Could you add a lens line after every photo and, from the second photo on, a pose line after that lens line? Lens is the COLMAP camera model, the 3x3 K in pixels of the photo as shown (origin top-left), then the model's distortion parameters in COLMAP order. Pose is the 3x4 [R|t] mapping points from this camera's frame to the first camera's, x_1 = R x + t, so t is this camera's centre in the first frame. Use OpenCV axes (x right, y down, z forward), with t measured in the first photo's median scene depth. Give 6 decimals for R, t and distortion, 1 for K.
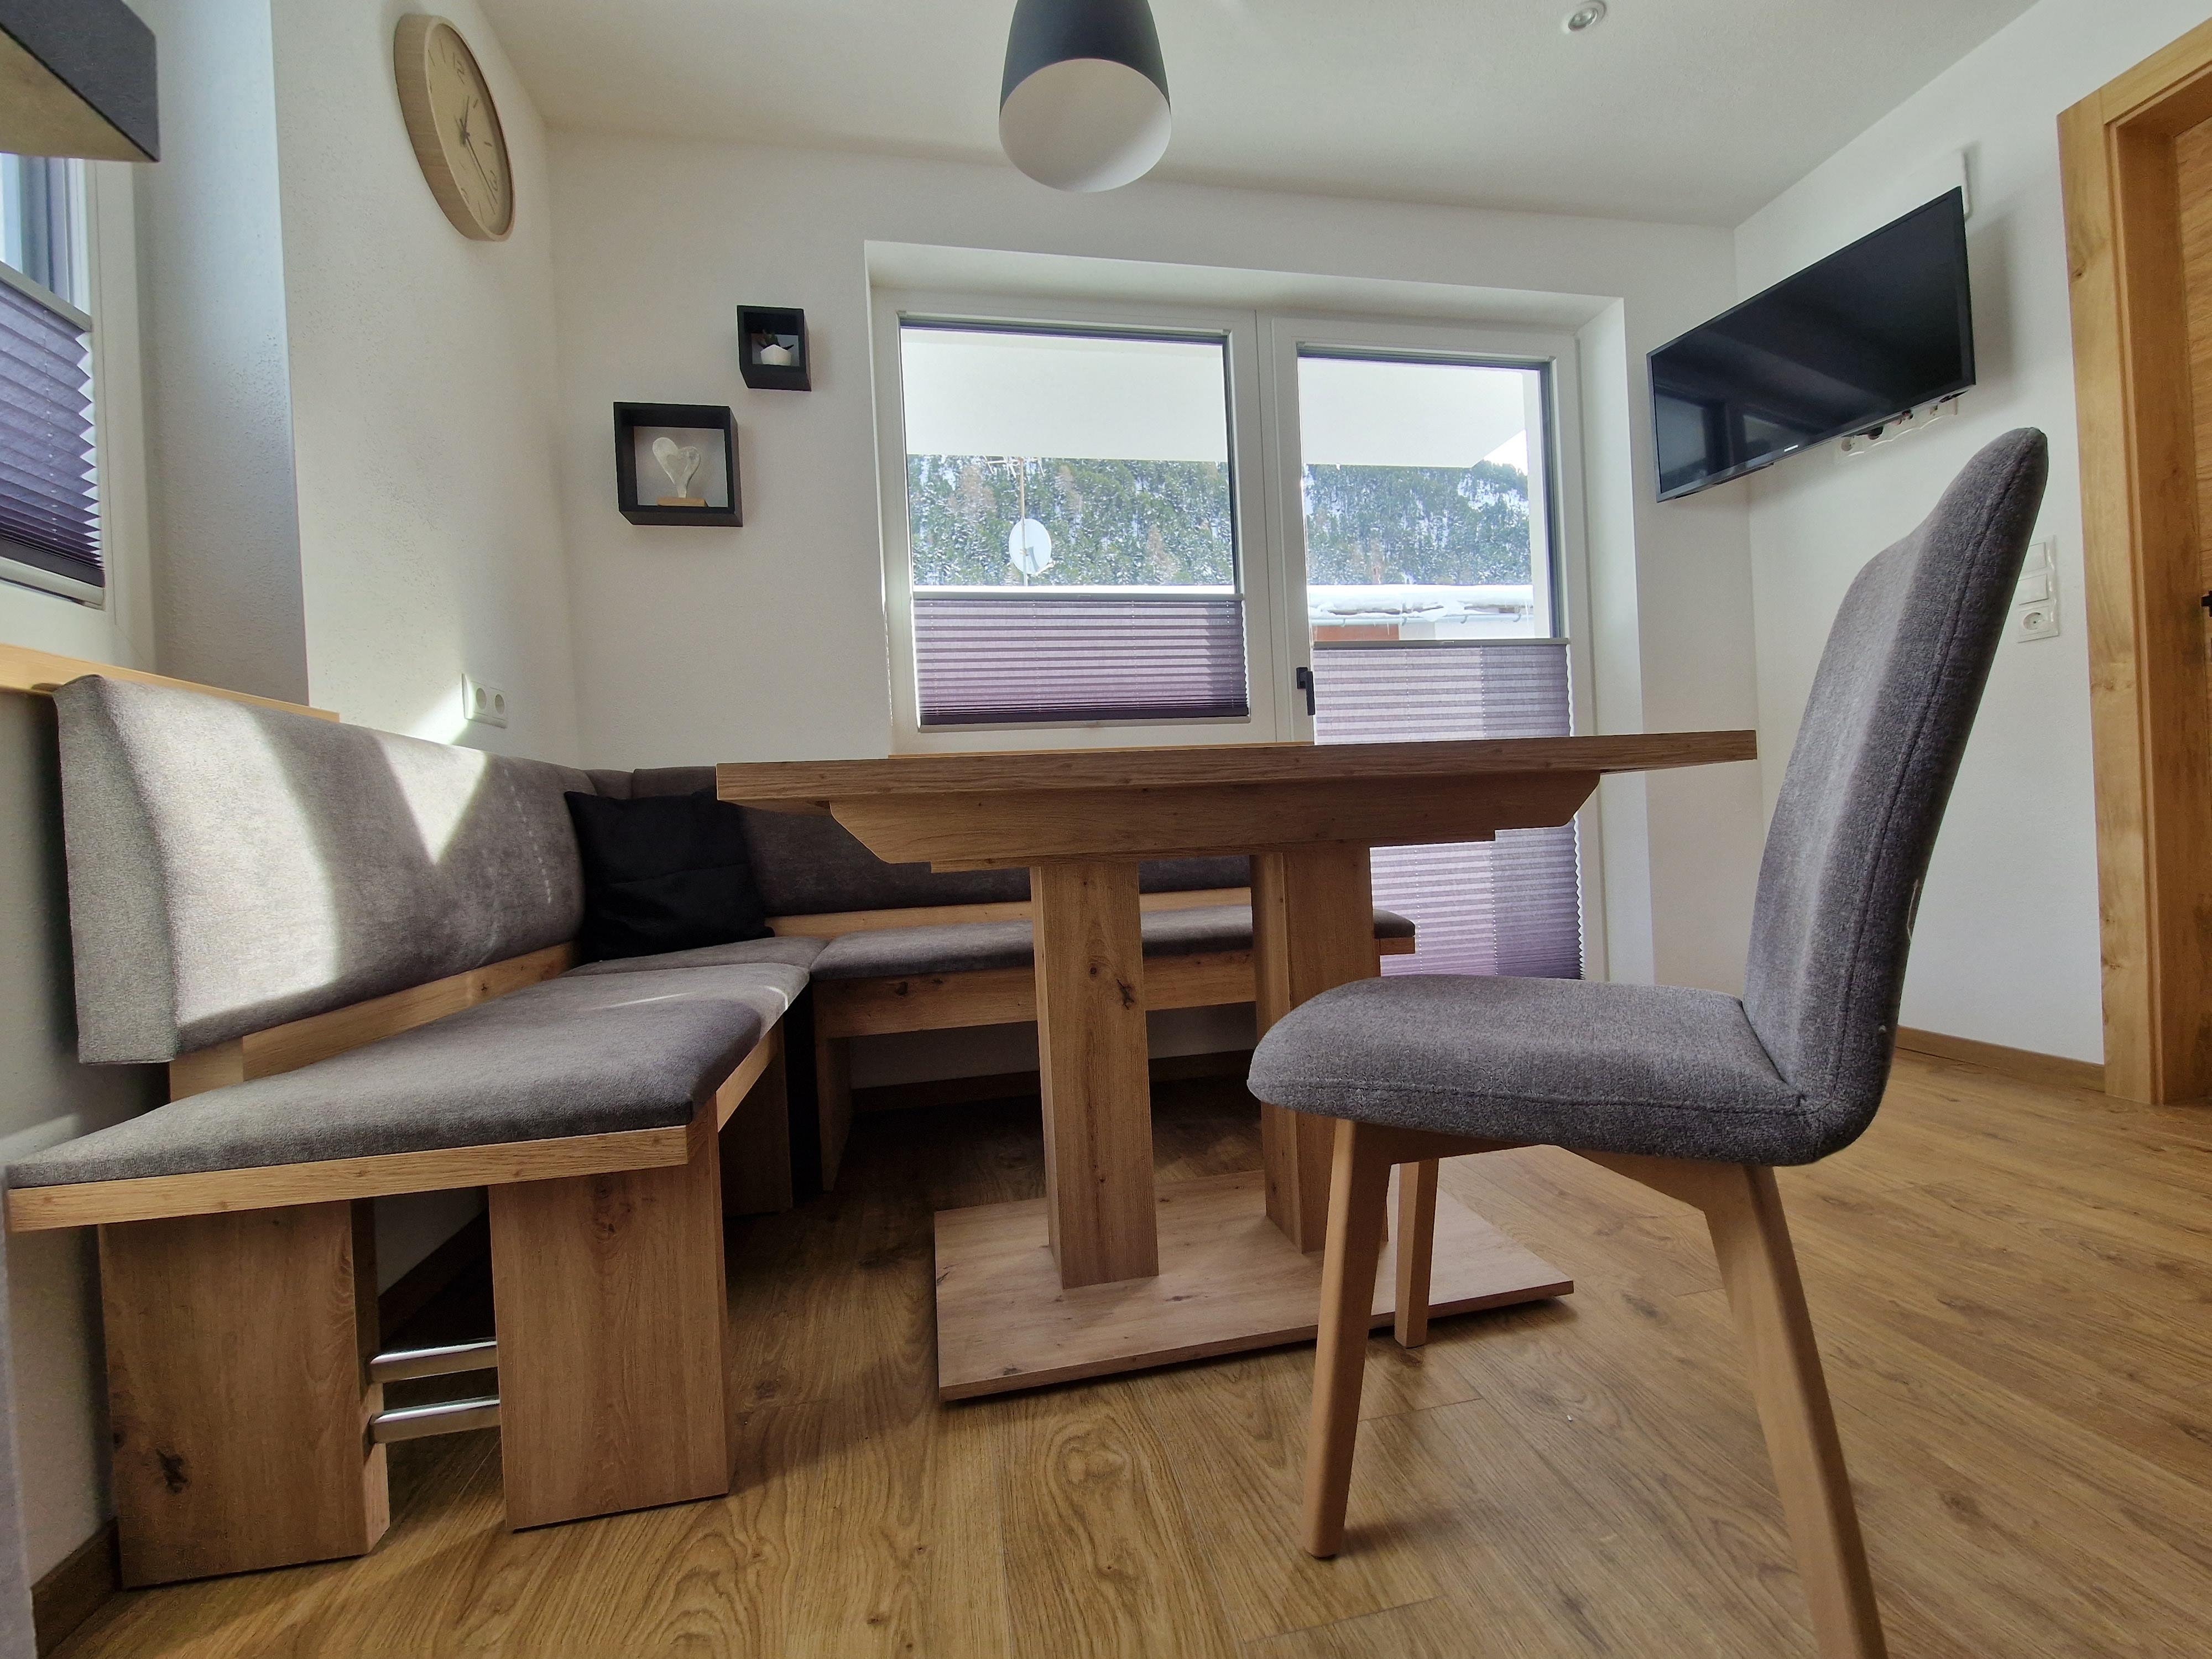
lens RADIAL K [[900.3, 0, 1103.3], [0, 900.3, 827.6], [0, 0, 1]] dist [0.000671, -0.002077]
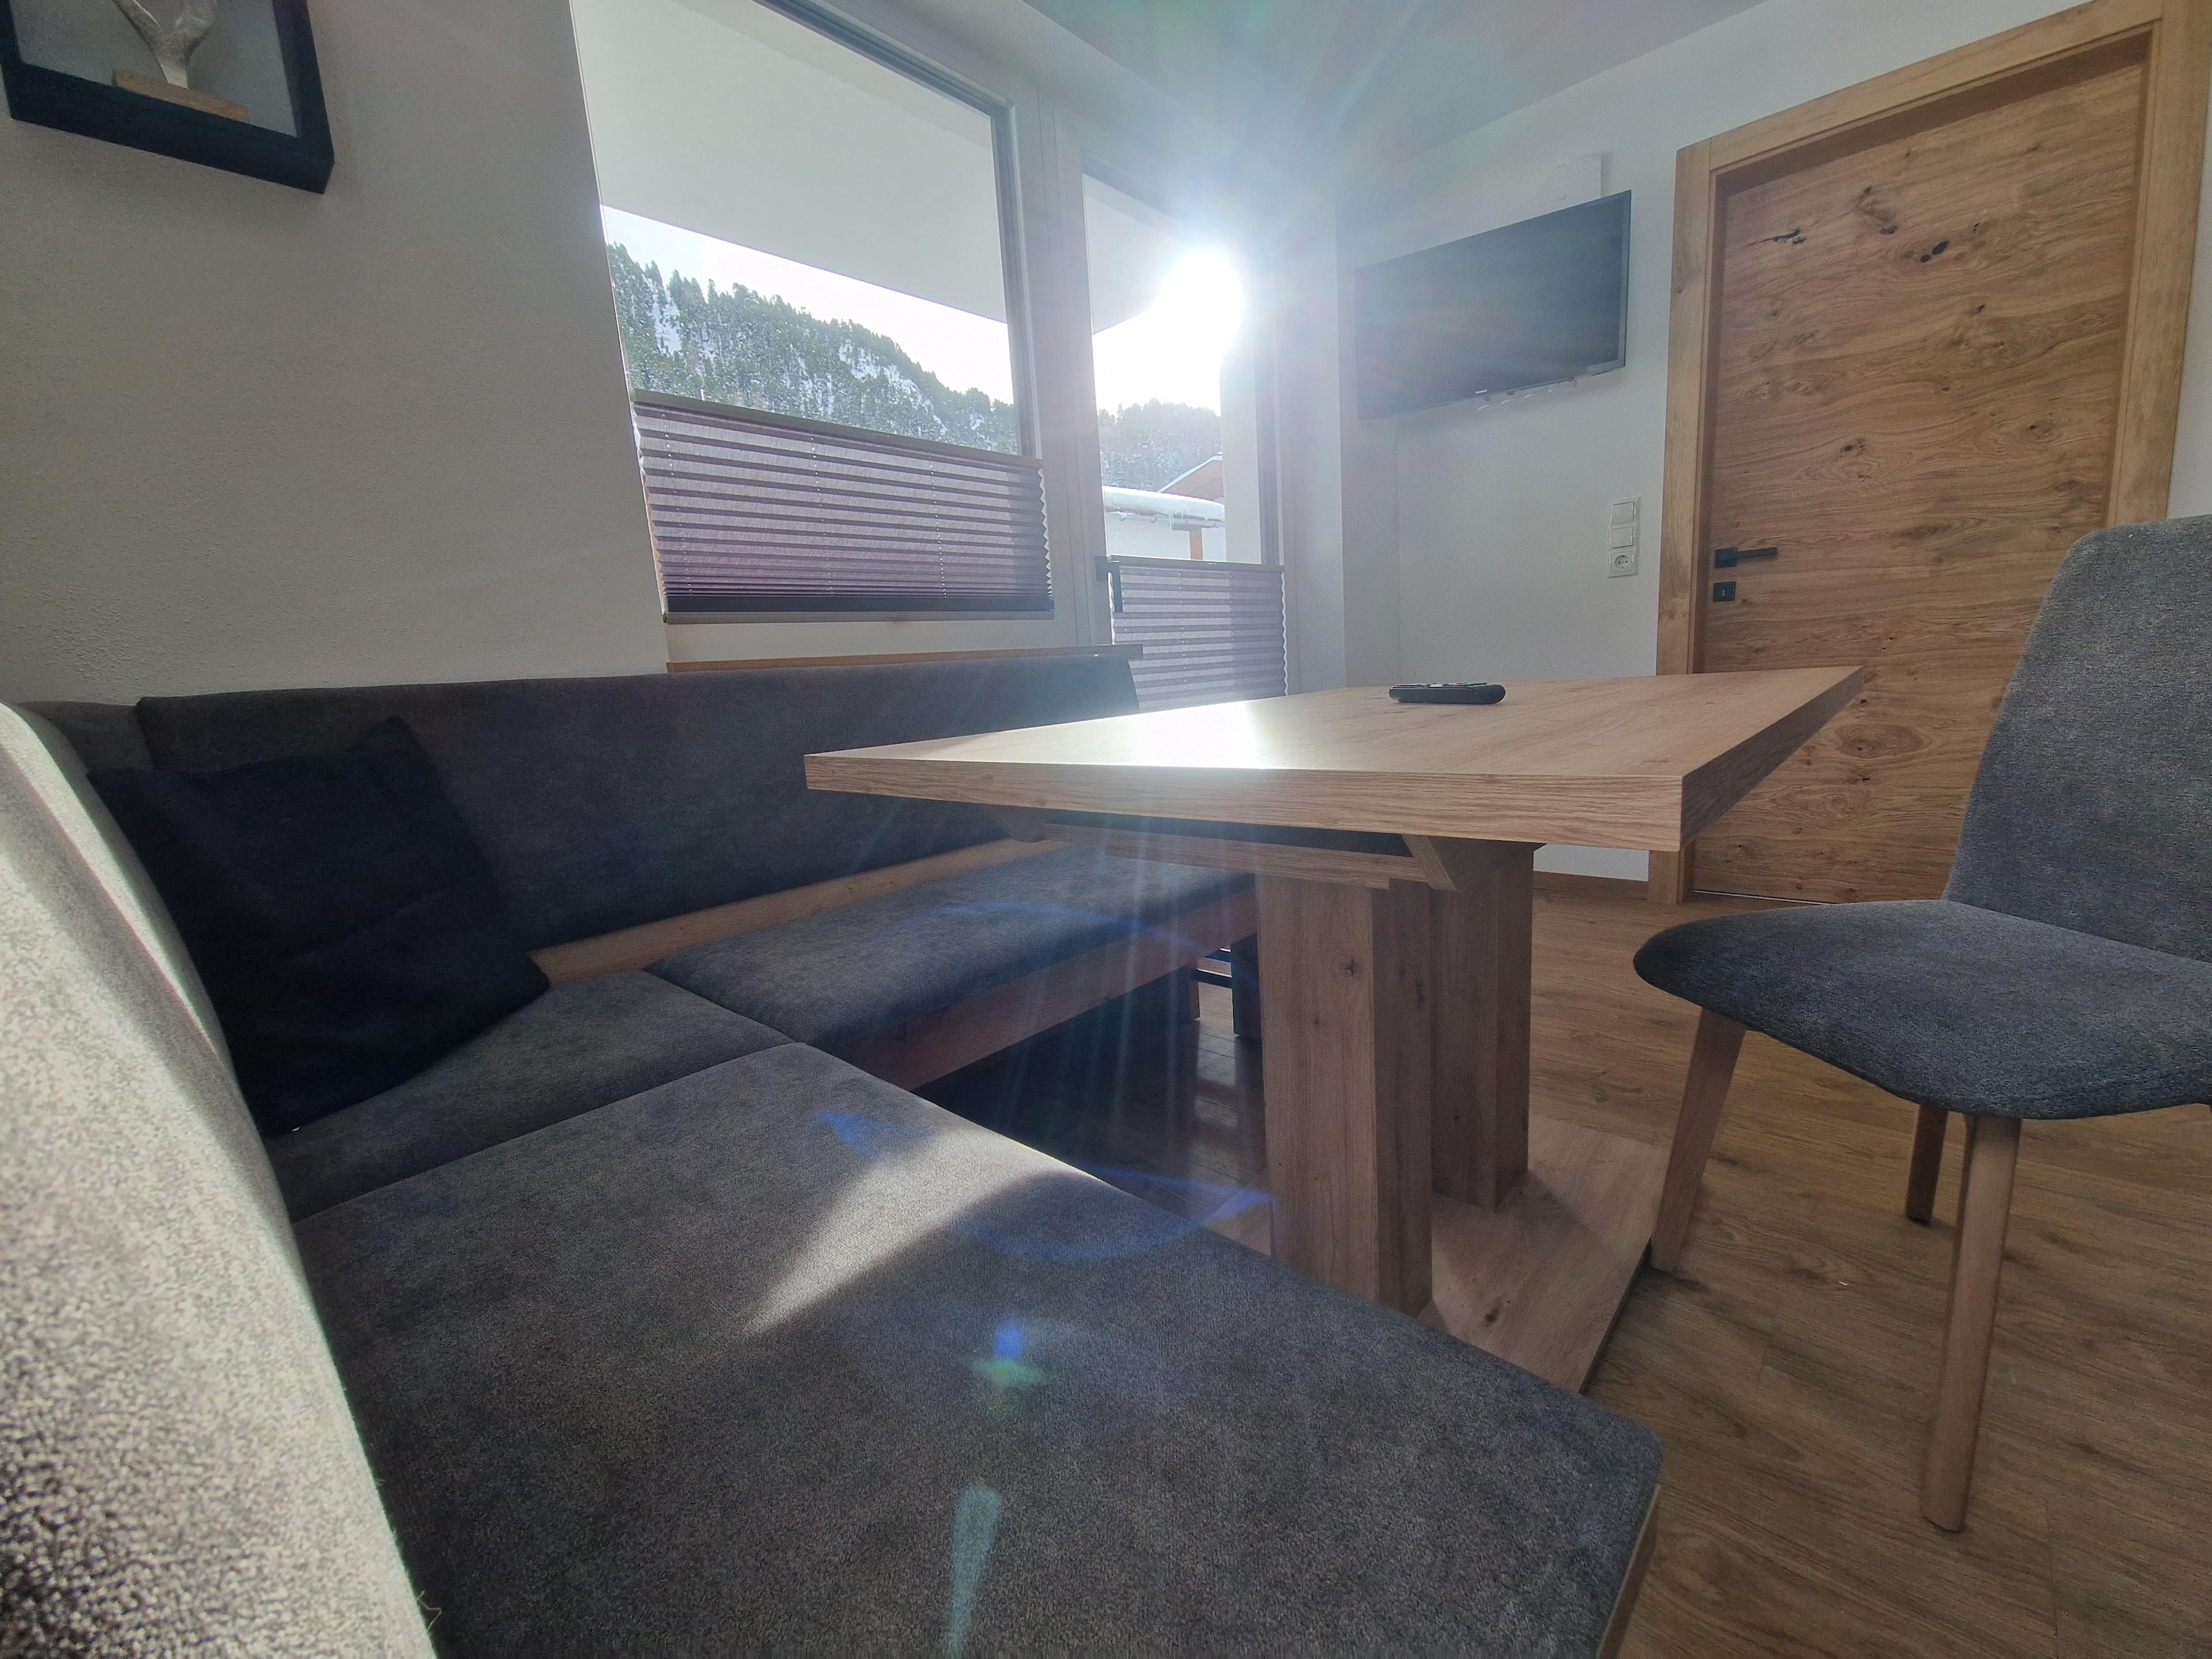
lens RADIAL K [[900.3, 0, 1107.1], [0, 900.3, 839.0], [0, 0, 1]] dist [0.000671, -0.002077]
pose [[0.803926, -0.116044, 0.583299, -0.326318], [0.030688, 0.987567, 0.154175, -0.041982], [-0.593938, -0.106045, 0.797491, 0.274382]]
